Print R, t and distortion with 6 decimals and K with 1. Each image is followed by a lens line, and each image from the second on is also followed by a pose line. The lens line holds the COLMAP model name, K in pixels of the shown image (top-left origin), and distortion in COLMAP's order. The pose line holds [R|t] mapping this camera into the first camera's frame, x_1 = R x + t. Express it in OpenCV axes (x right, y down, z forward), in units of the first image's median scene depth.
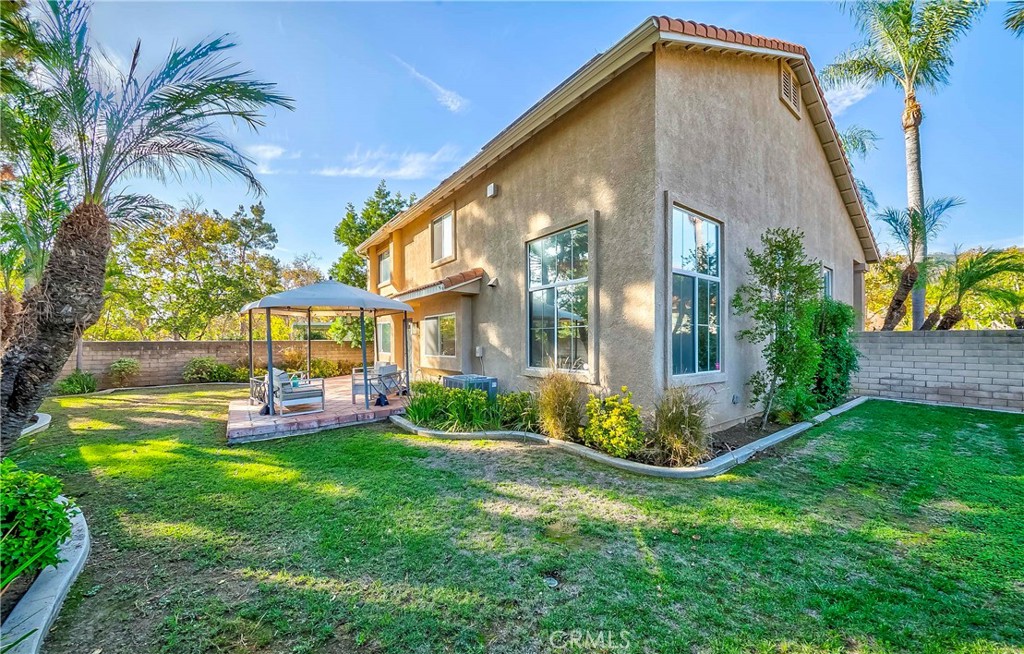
lens RADIAL K [[360.6, 0, 511.9], [0, 360.6, 335.2], [0, 0, 1]] dist [0.002956, -0.000050]
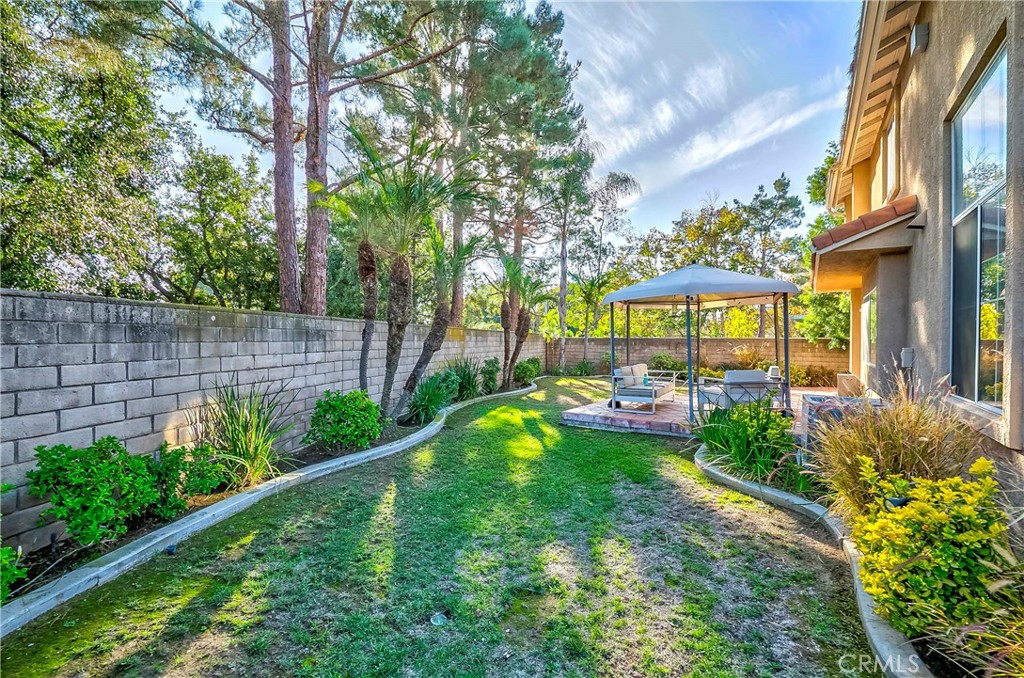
lens RADIAL K [[448.1, 0, 510.4], [0, 448.1, 337.8], [0, 0, 1]] dist [0.005682, 0.000462]
pose [[0.321150, 0.002762, -0.947024, 0.478813], [0.006073, 0.999969, 0.004975, 0.014600], [0.947009, -0.007349, 0.321123, 0.353544]]
